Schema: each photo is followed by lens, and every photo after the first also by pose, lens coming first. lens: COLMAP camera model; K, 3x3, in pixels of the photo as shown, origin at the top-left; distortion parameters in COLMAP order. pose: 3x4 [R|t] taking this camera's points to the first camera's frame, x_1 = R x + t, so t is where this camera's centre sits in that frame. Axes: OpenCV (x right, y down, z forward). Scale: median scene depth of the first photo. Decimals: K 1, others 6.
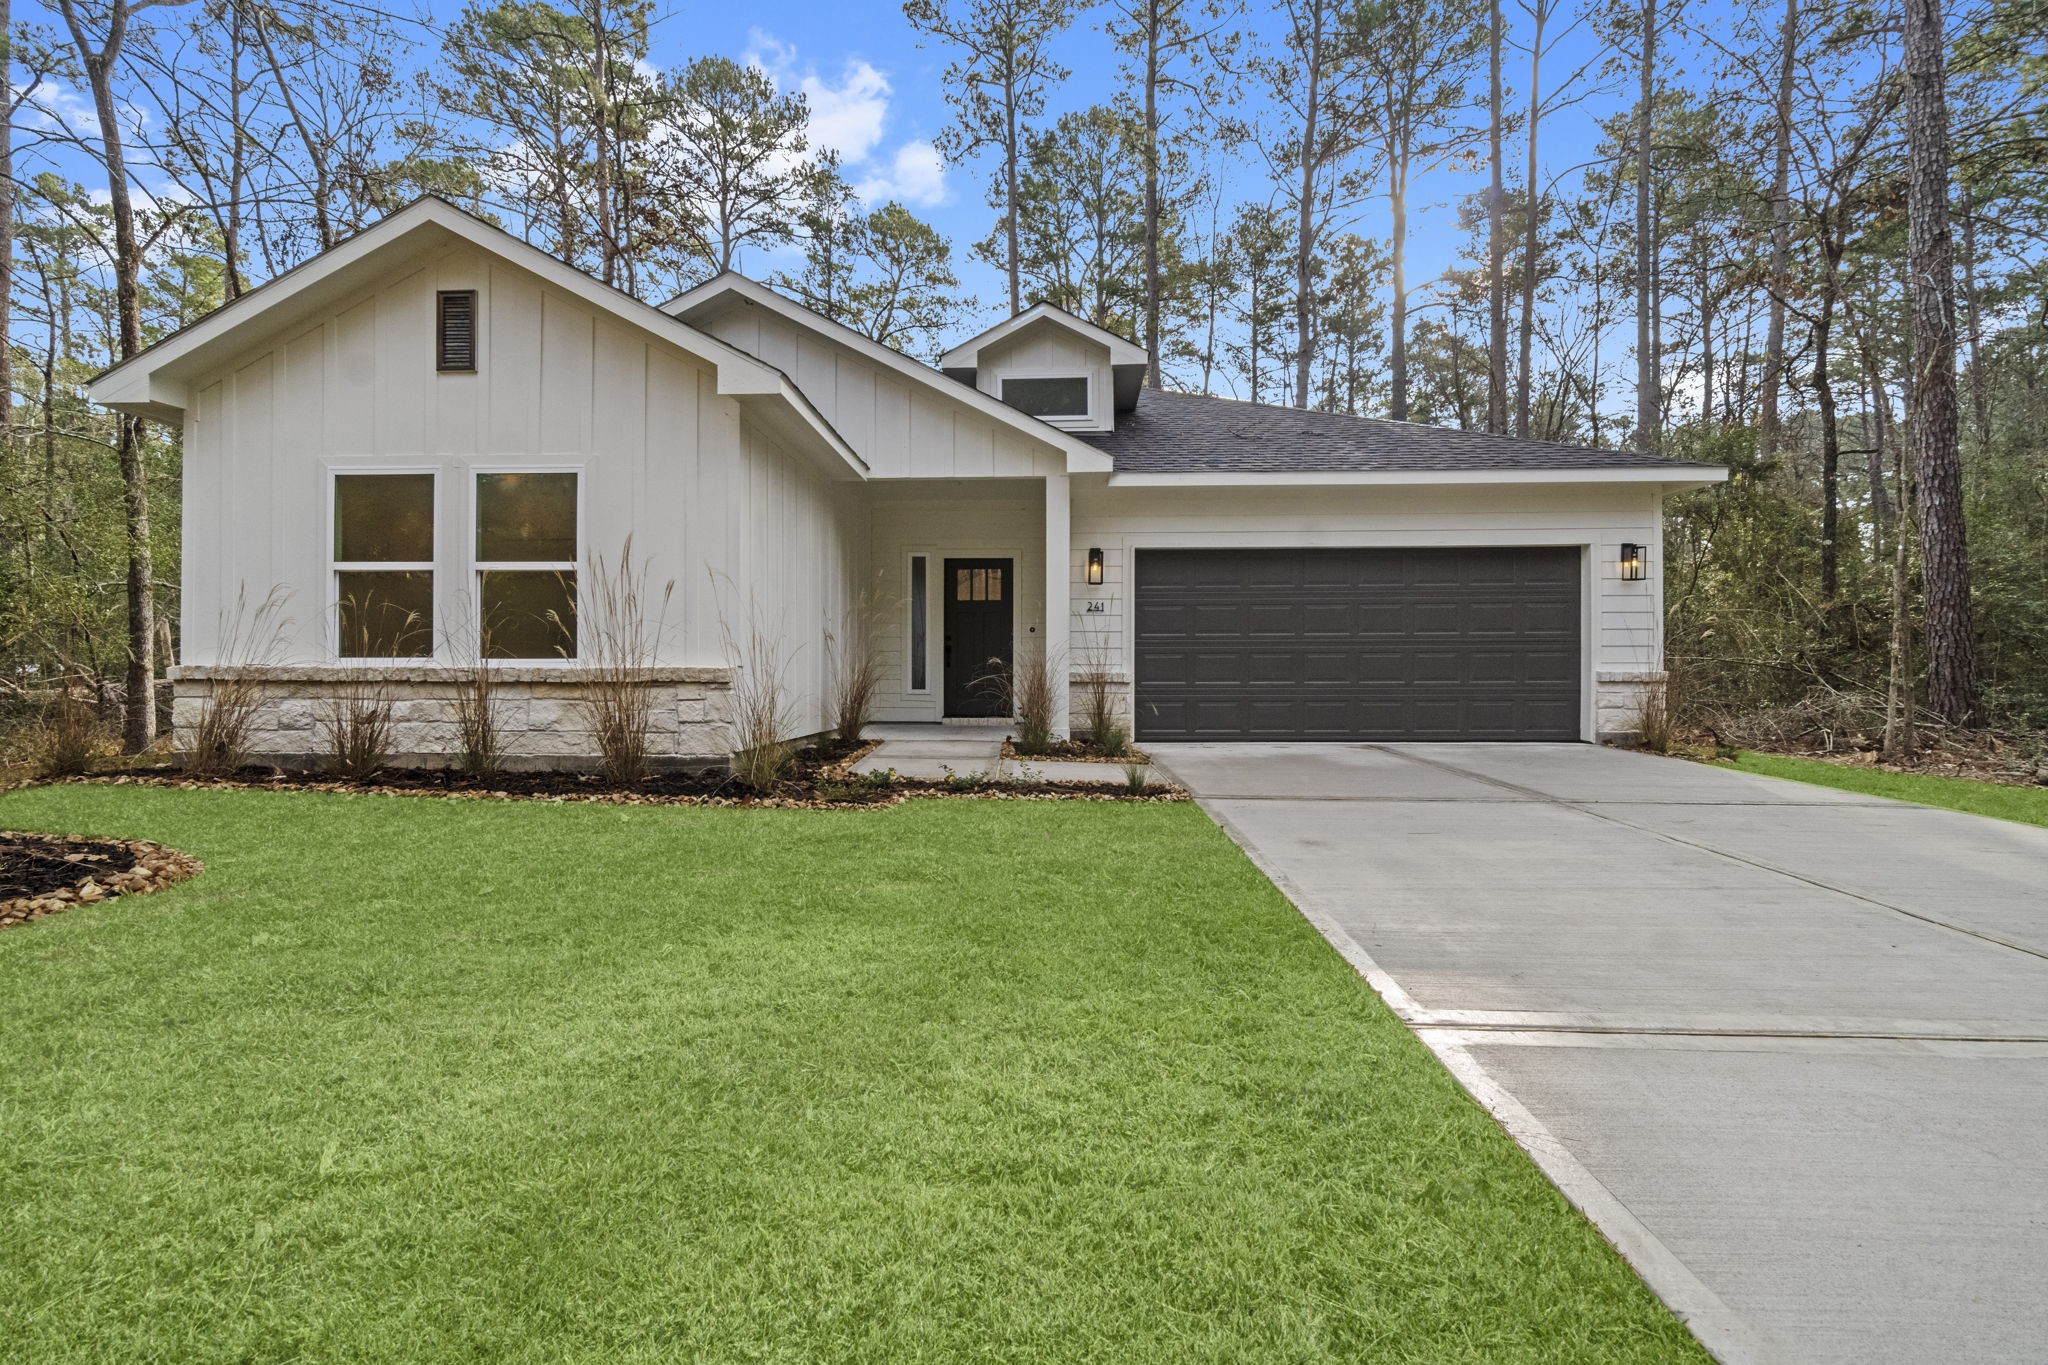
lens RADIAL K [[884.9, 0, 1012.1], [0, 884.9, 660.5], [0, 0, 1]] dist [-0.003957, 0.000171]
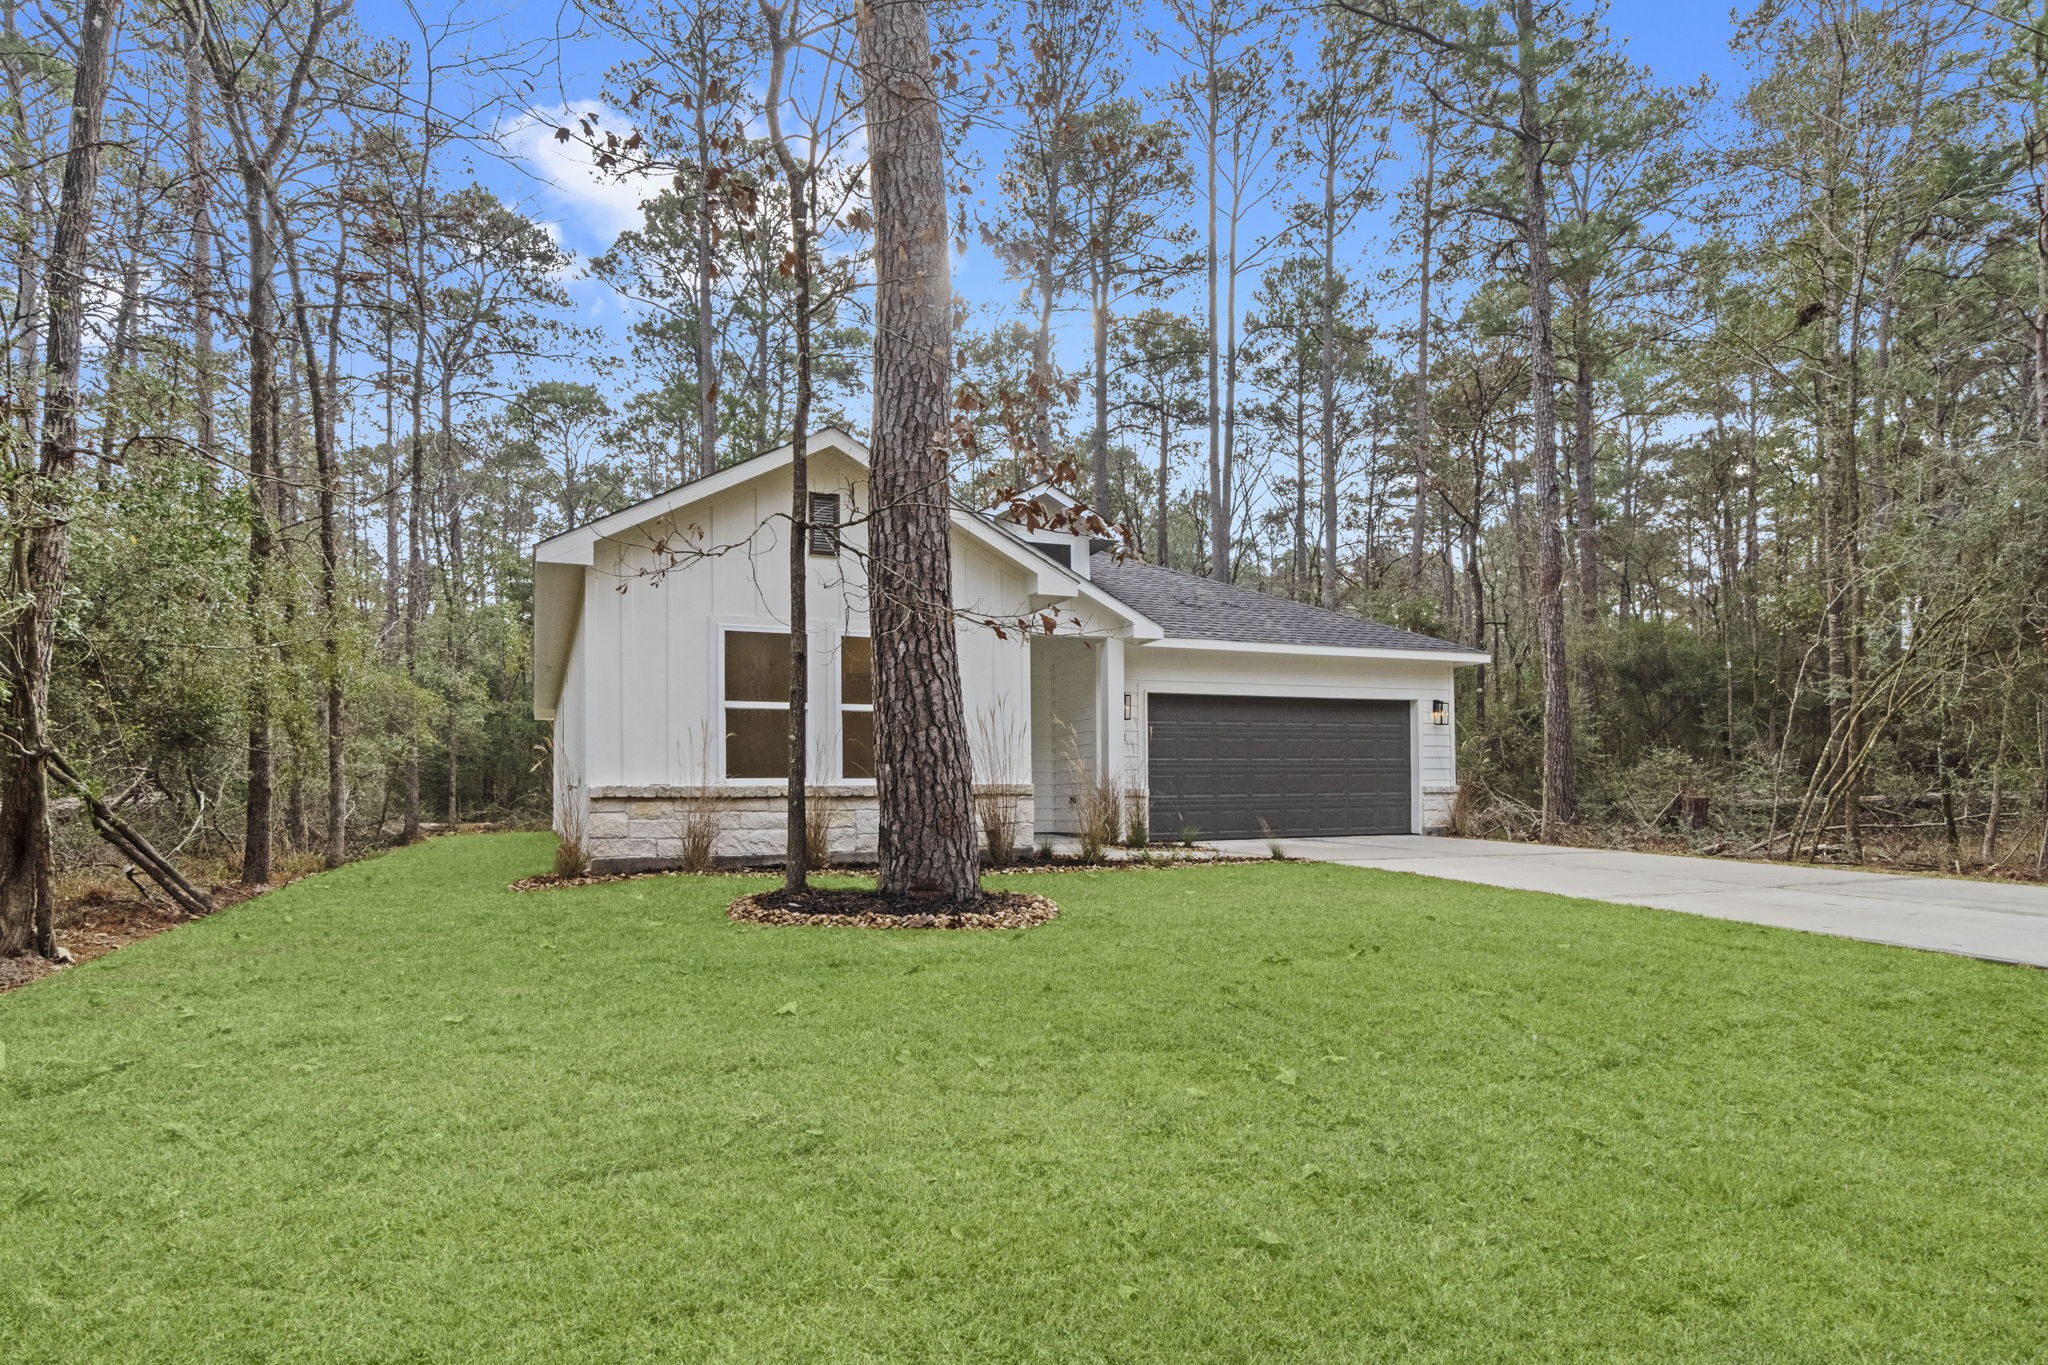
lens RADIAL K [[1125.4, 0, 1019.1], [0, 1125.4, 780.5], [0, 0, 1]] dist [-0.003993, -0.000262]
pose [[0.906499, -0.003960, 0.422190, -0.614497], [0.005553, 0.999981, -0.002544, 0.003645], [-0.422172, 0.004651, 0.906504, -0.349841]]
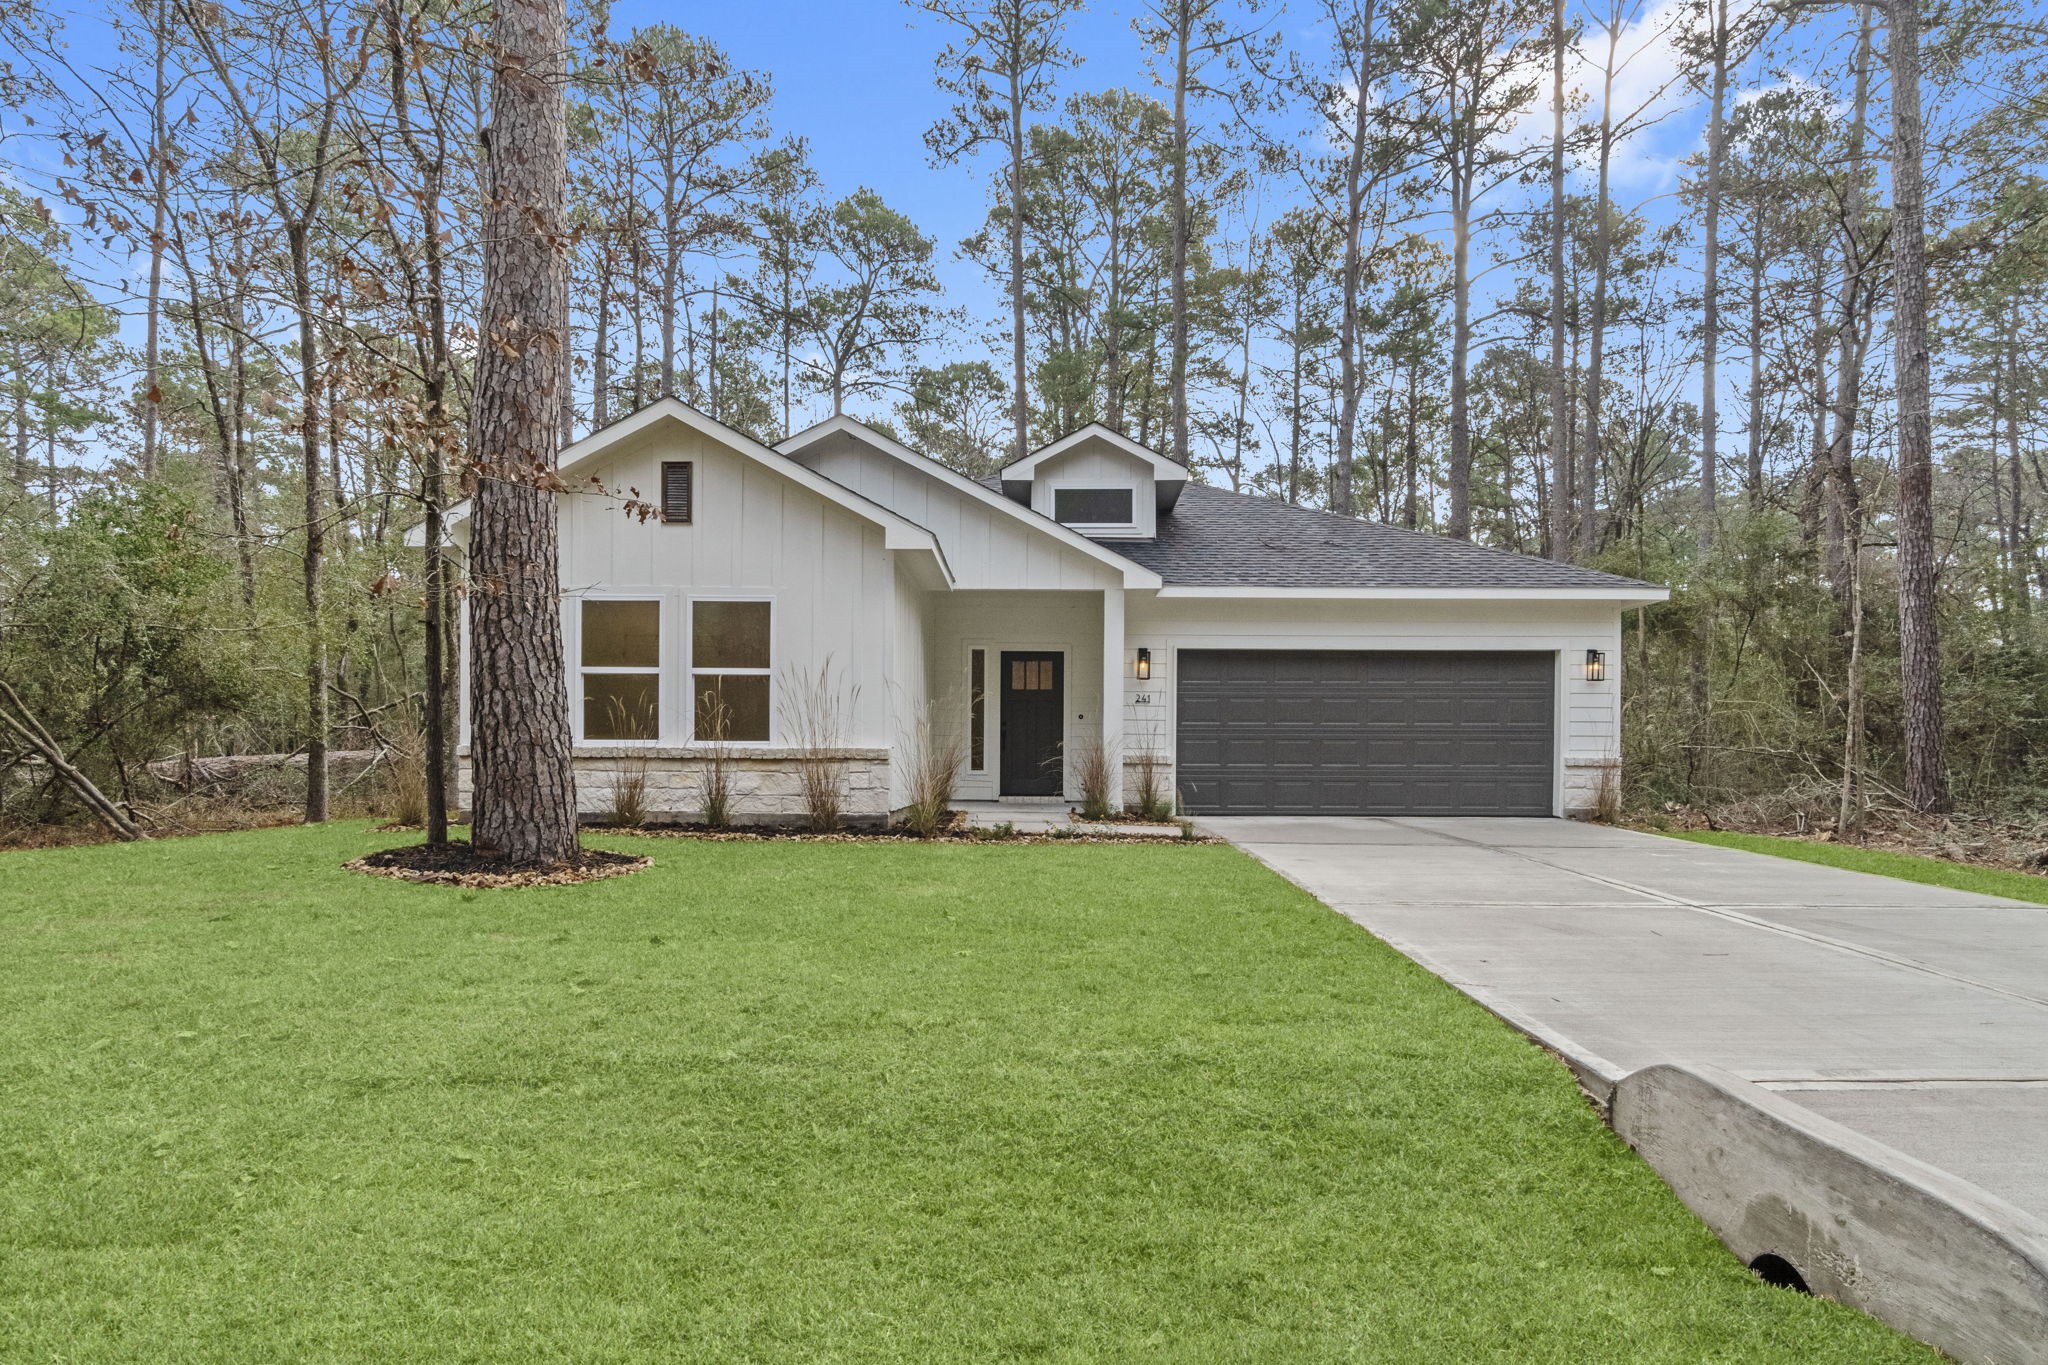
lens RADIAL K [[1153.8, 0, 1021.1], [0, 1153.8, 764.1], [0, 0, 1]] dist [-0.000733, -0.000034]
pose [[0.999458, 0.005911, 0.032389, -0.096815], [-0.006428, 0.999853, 0.015879, 0.001416], [-0.032291, -0.016078, 0.999349, -0.430861]]
